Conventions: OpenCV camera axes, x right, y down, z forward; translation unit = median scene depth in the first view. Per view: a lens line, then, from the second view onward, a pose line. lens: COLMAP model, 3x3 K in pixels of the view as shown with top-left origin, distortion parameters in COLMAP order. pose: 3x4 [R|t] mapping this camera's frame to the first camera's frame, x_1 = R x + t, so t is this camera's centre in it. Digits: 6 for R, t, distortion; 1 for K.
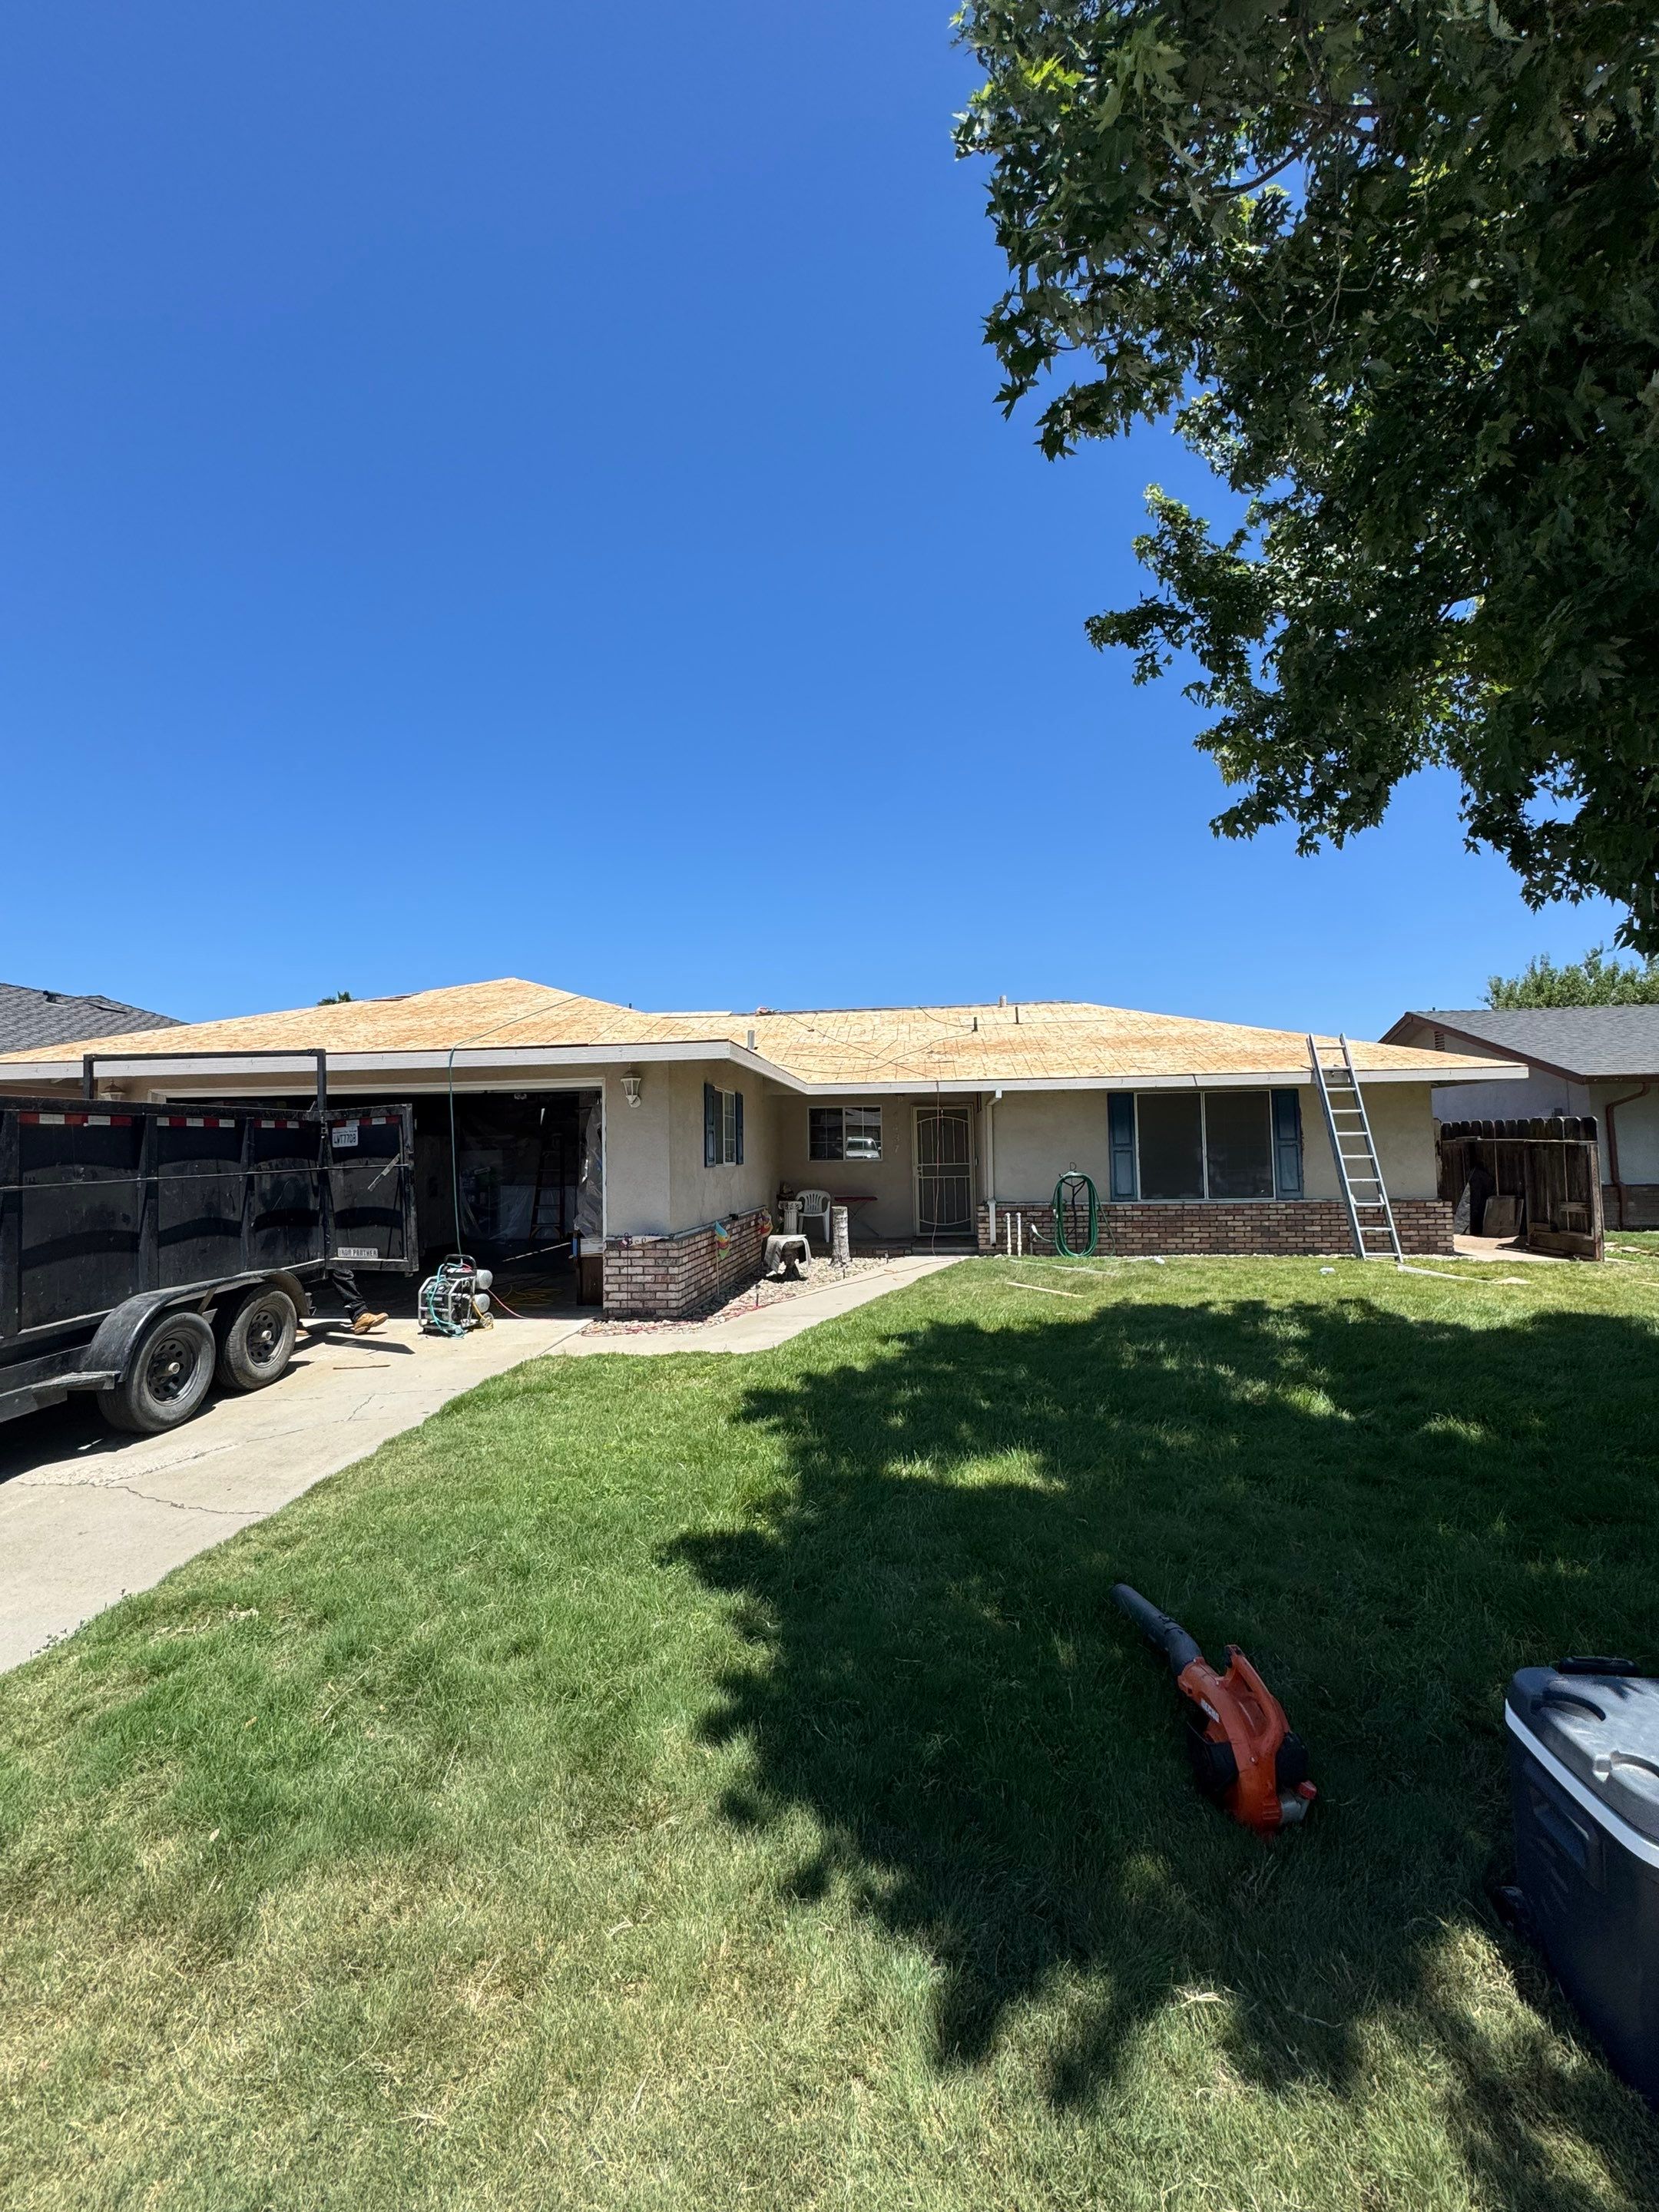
lens RADIAL K [[882.9, 0, 827.6], [0, 882.9, 1099.4], [0, 0, 1]] dist [-0.000935, 0.000325]
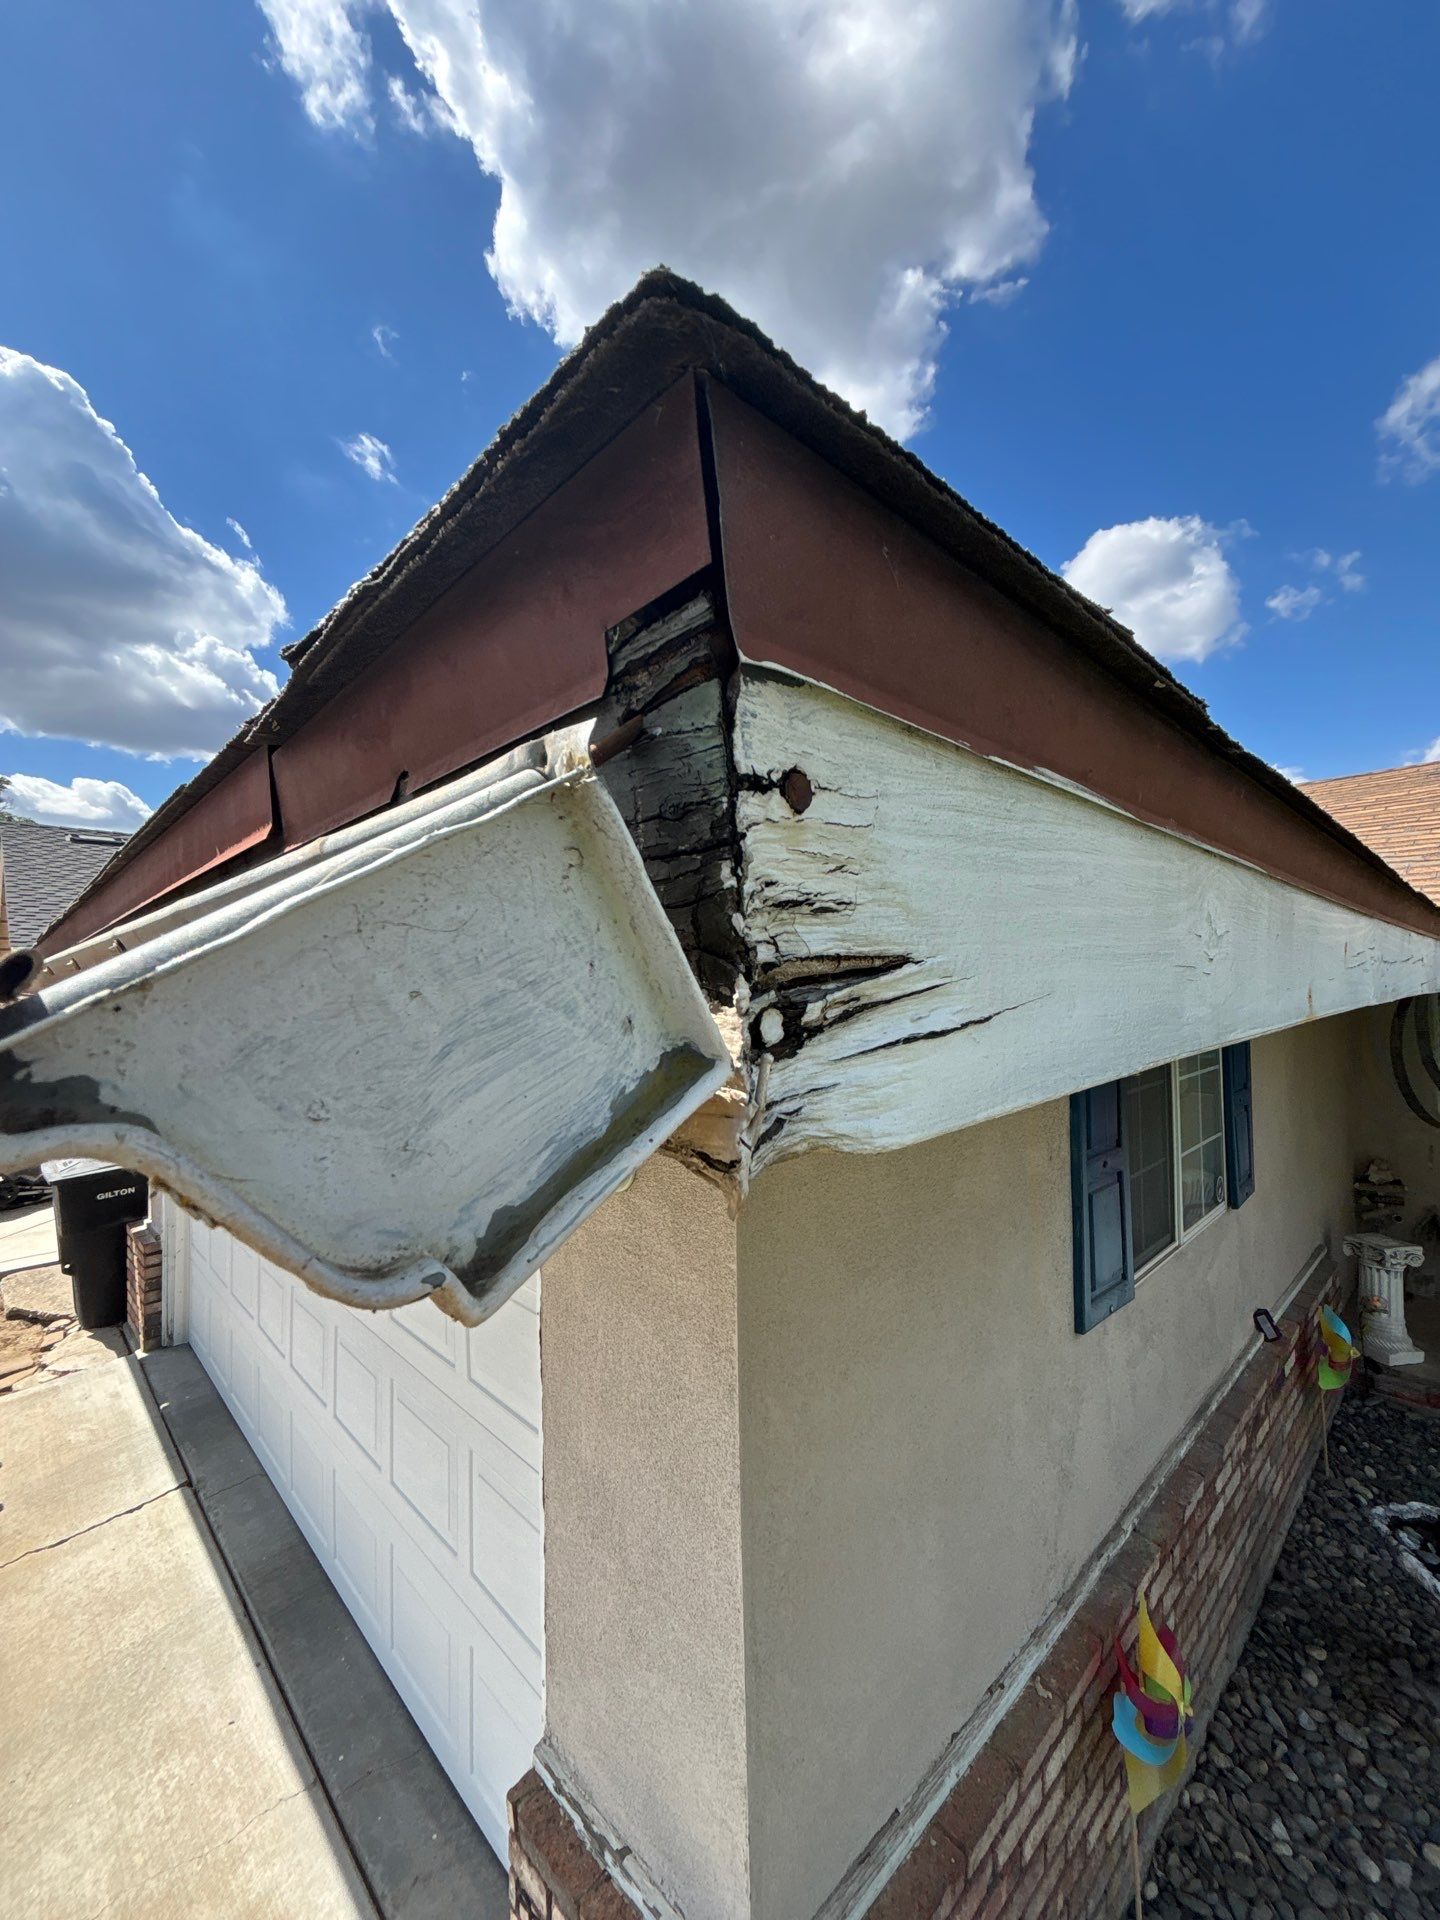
lens RADIAL K [[760.8, 0, 720.8], [0, 760.8, 962.7], [0, 0, 1]] dist [0.009287, -0.000412]
pose [[0.766909, -0.014197, -0.641598, -0.085945], [0.041444, 0.998764, 0.027438, -0.049045], [0.640416, -0.047633, 0.766550, 0.898509]]
